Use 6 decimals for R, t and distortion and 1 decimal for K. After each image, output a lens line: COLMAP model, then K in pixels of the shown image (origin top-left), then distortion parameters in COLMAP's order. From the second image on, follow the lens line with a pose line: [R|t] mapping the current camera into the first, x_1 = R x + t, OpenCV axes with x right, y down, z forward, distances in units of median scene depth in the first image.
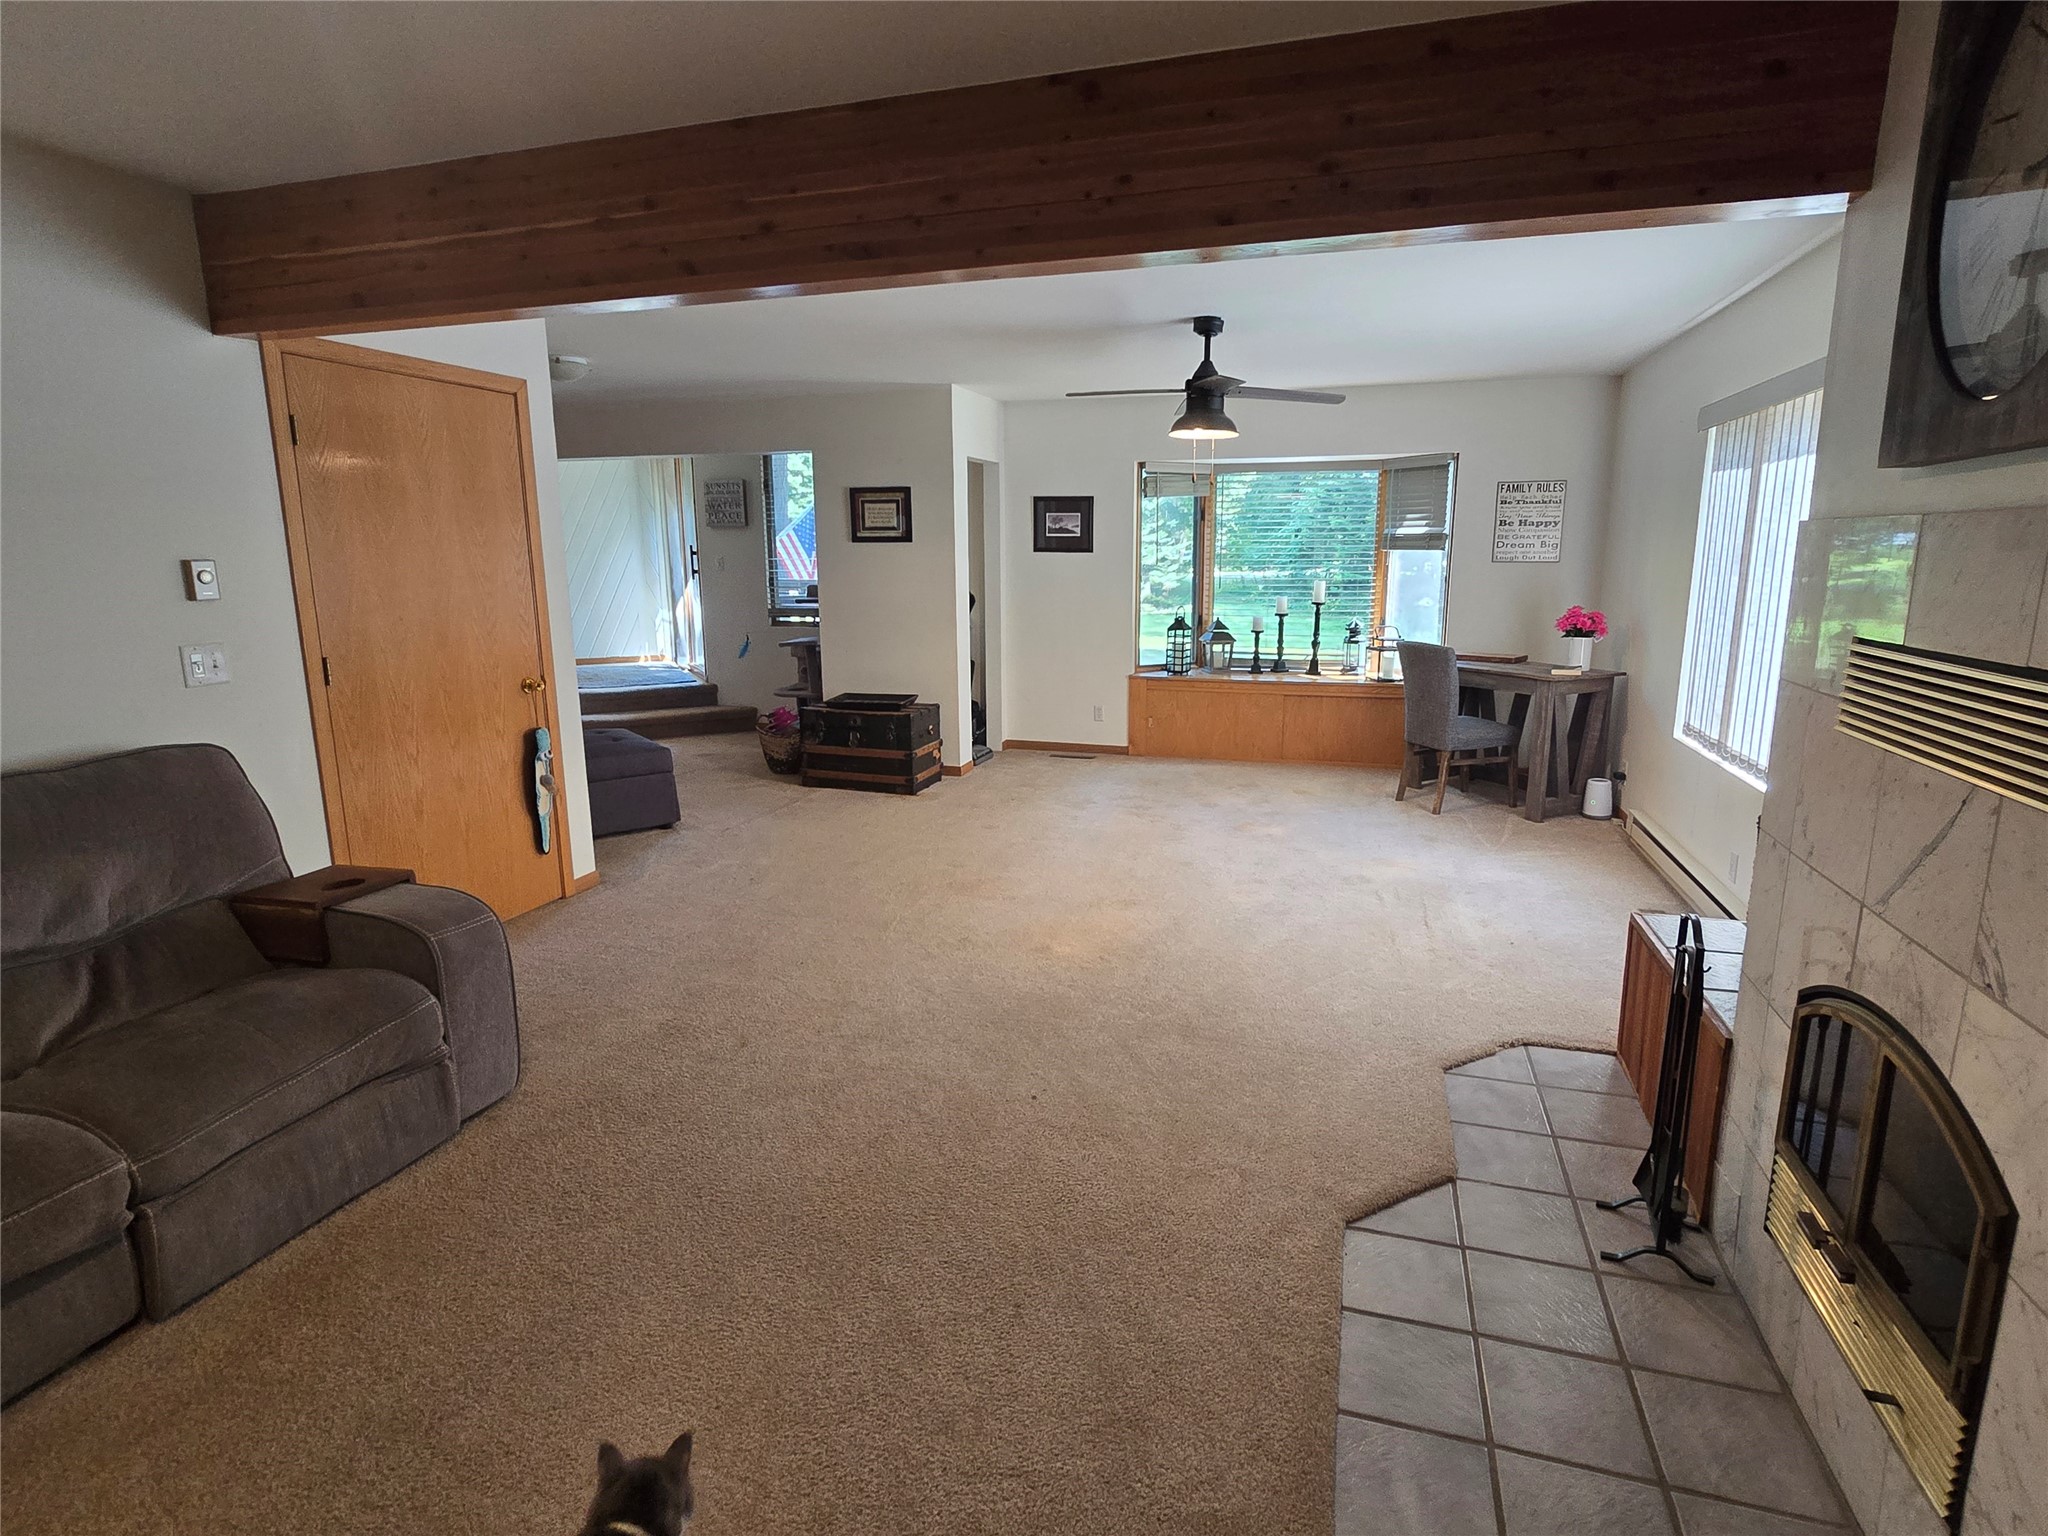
lens RADIAL K [[1021.6, 0, 1040.9], [0, 1021.6, 754.5], [0, 0, 1]] dist [-0.007707, -0.000650]
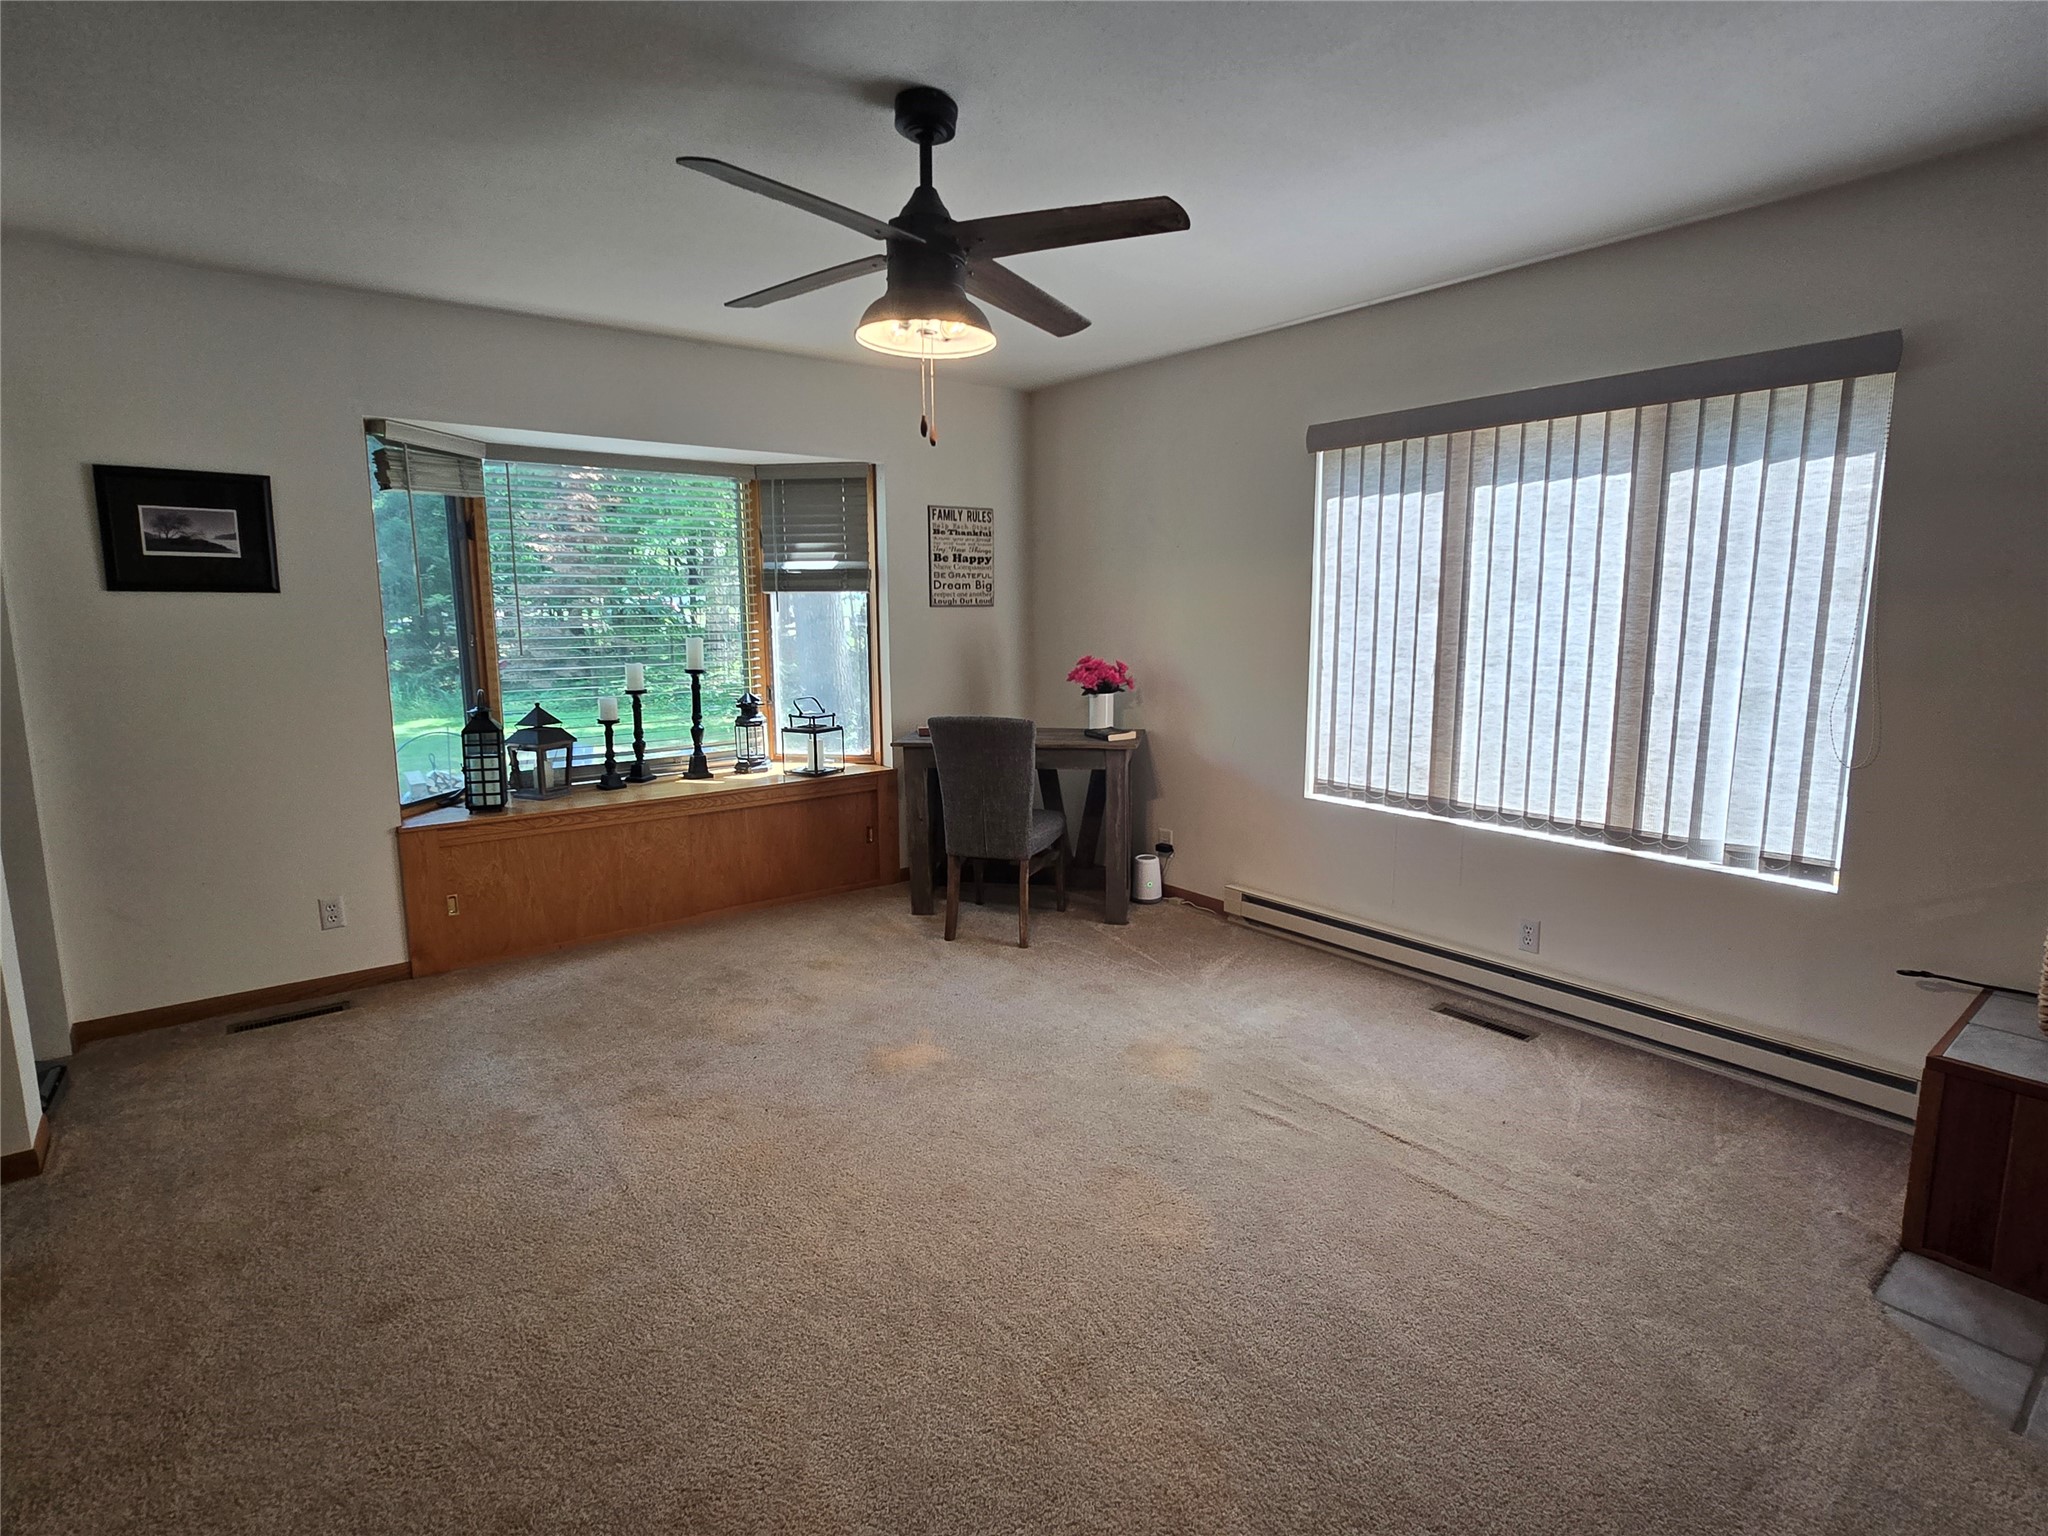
lens RADIAL K [[1021.6, 0, 1040.9], [0, 1021.6, 754.5], [0, 0, 1]] dist [-0.007707, -0.000650]
pose [[0.564192, -0.119936, 0.816886, -0.153469], [0.164033, 0.985953, 0.031467, -0.081046], [-0.809185, 0.116243, 0.575940, 0.456101]]
